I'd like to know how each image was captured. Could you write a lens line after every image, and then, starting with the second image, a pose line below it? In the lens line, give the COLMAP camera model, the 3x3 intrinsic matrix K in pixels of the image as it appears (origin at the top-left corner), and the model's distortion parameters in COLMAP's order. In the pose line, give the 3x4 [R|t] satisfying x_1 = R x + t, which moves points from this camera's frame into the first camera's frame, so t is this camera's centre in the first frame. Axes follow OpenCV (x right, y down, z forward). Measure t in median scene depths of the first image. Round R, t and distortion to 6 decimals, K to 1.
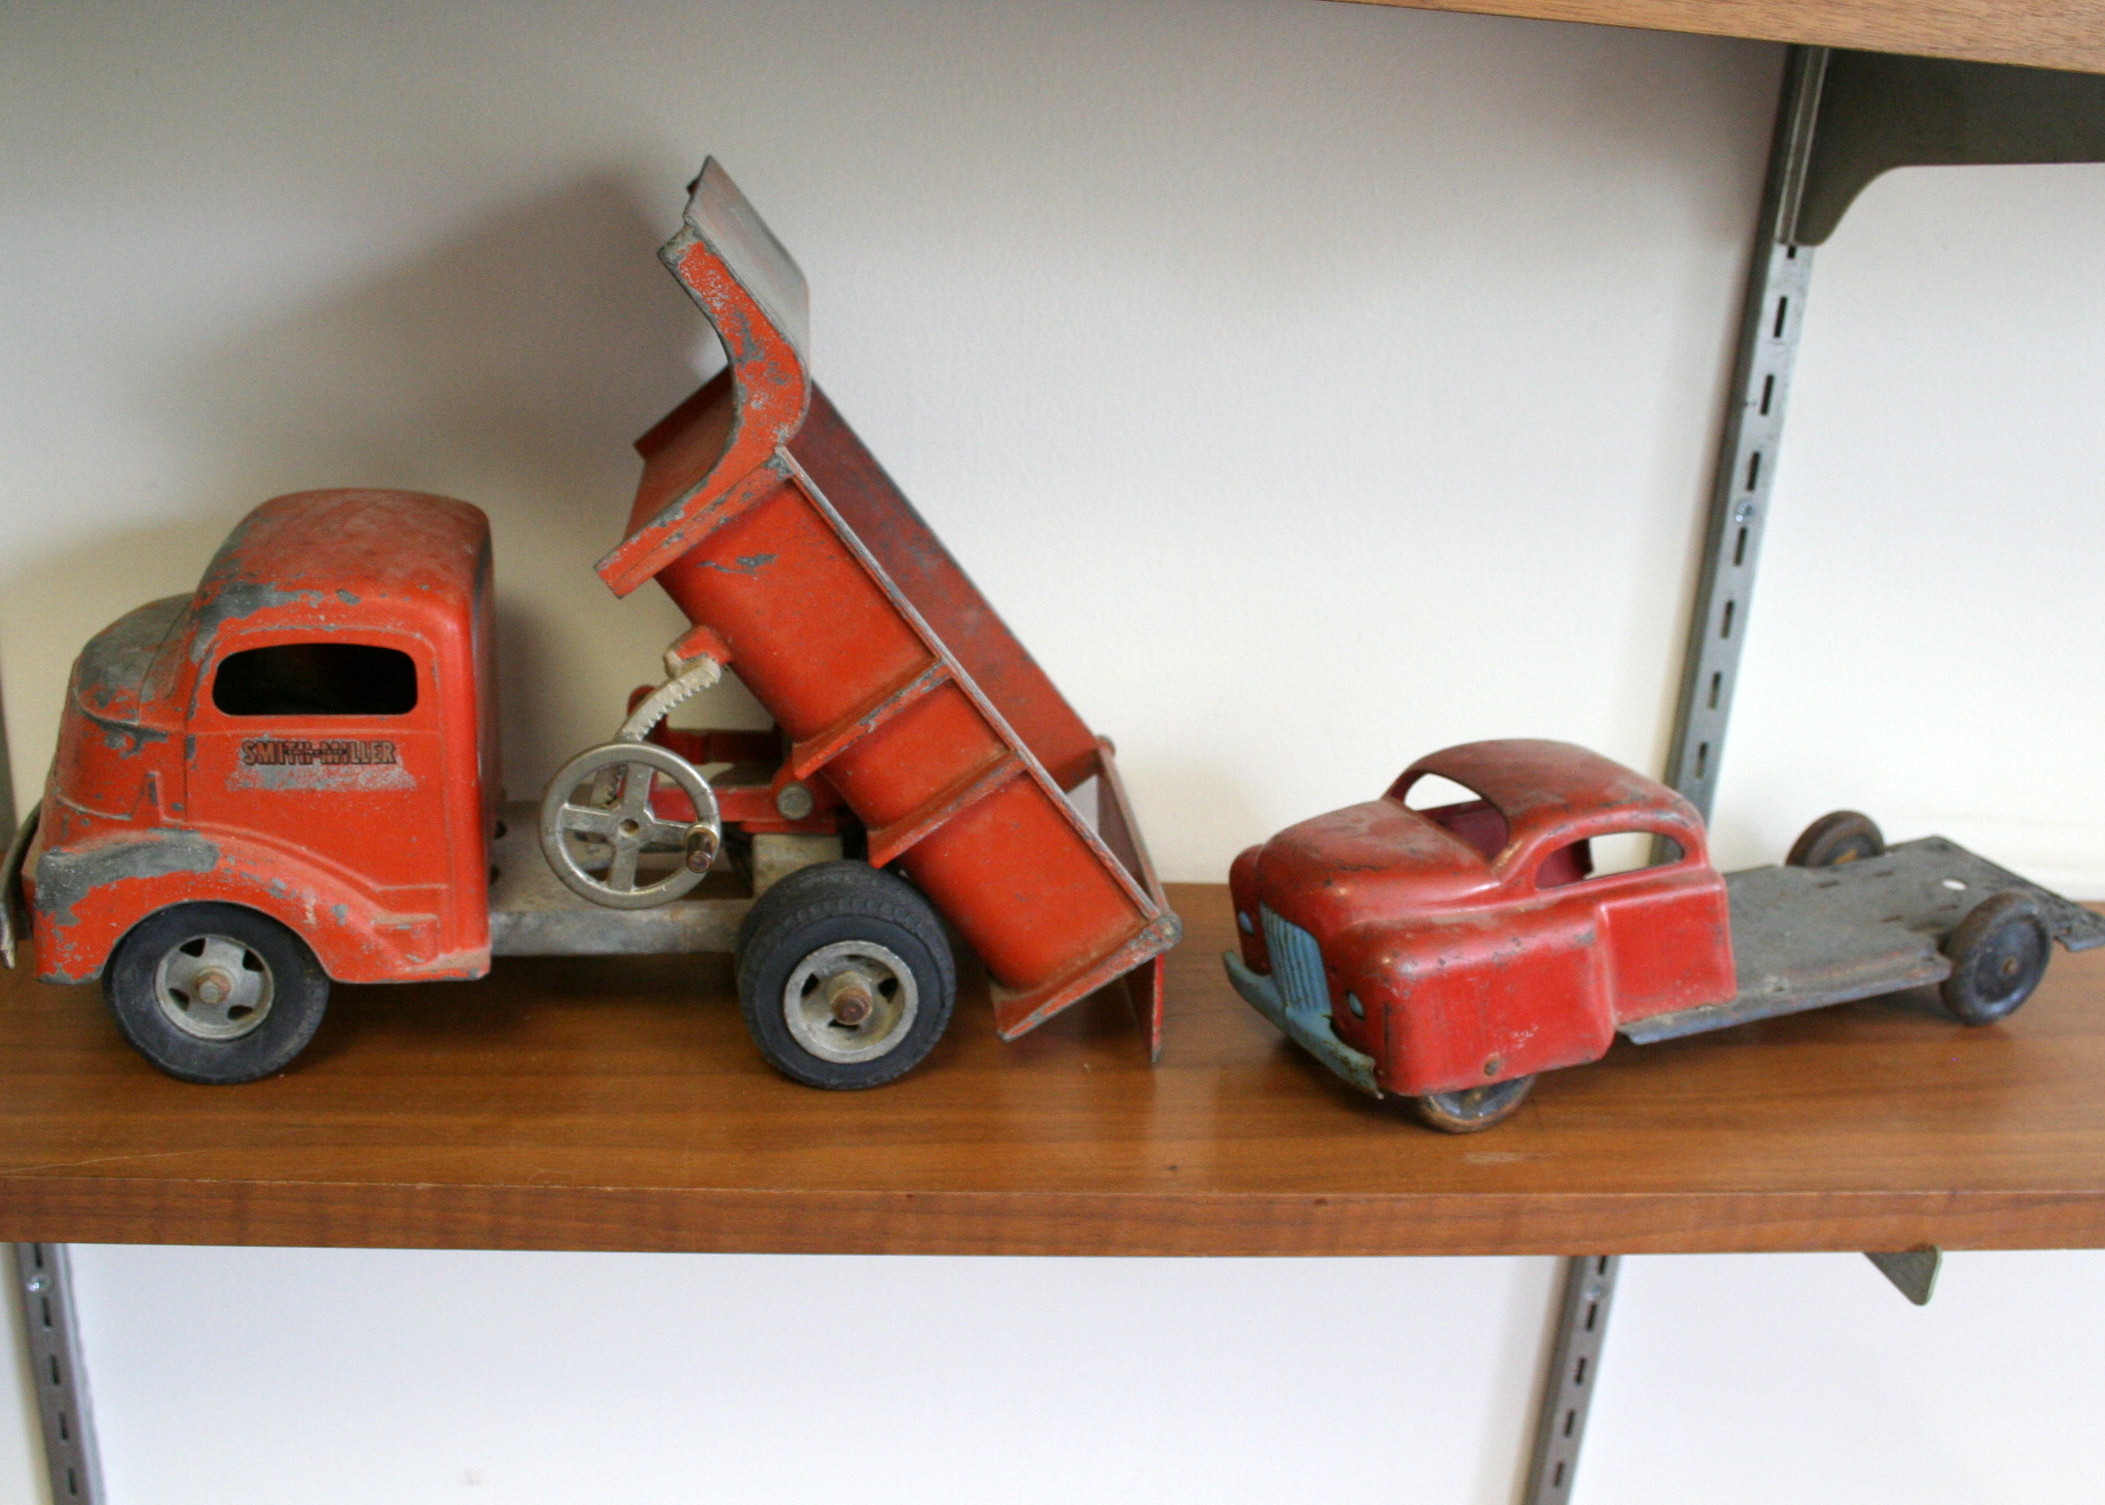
lens RADIAL K [[2107.3, 0, 1109.6], [0, 2107.3, 828.8], [0, 0, 1]] dist [-0.135407, 0.114417]
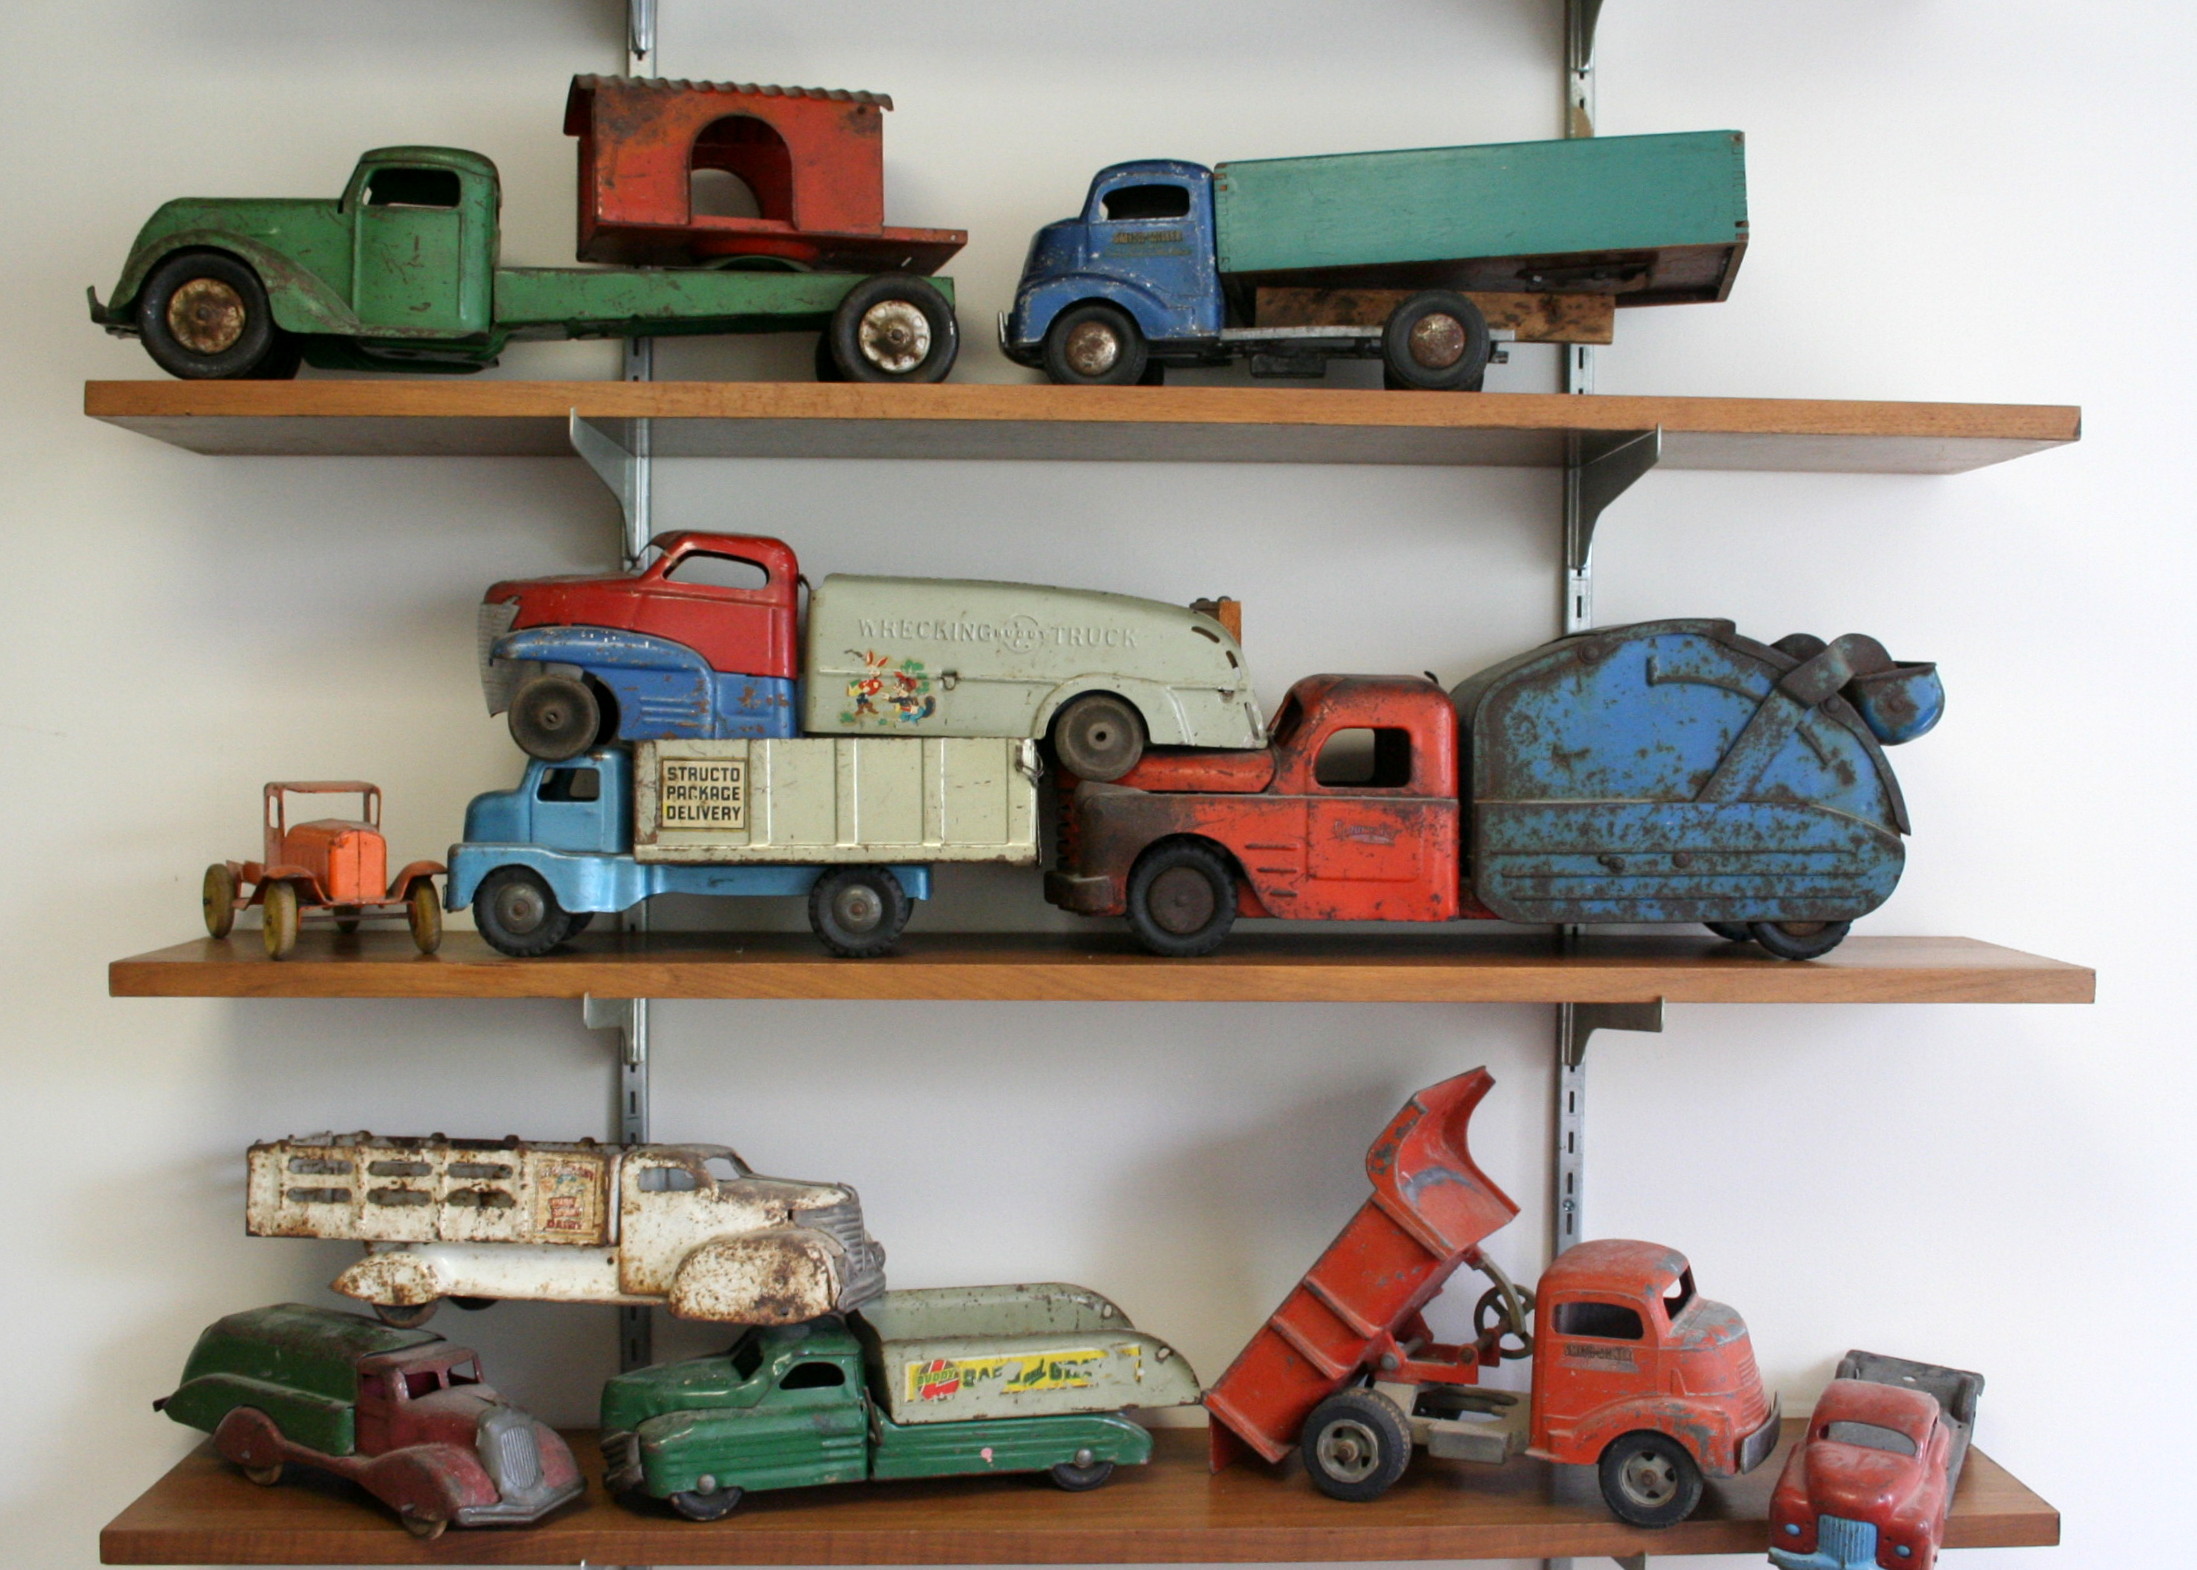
lens RADIAL K [[2478.7, 0, 1152.3], [0, 2478.7, 890.7], [0, 0, 1]] dist [-0.131584, 0.157921]
pose [[0.996369, -0.058225, -0.062122, 0.110757], [0.035648, 0.947872, -0.316651, 0.337865], [0.077320, 0.313286, 0.946506, -1.532527]]
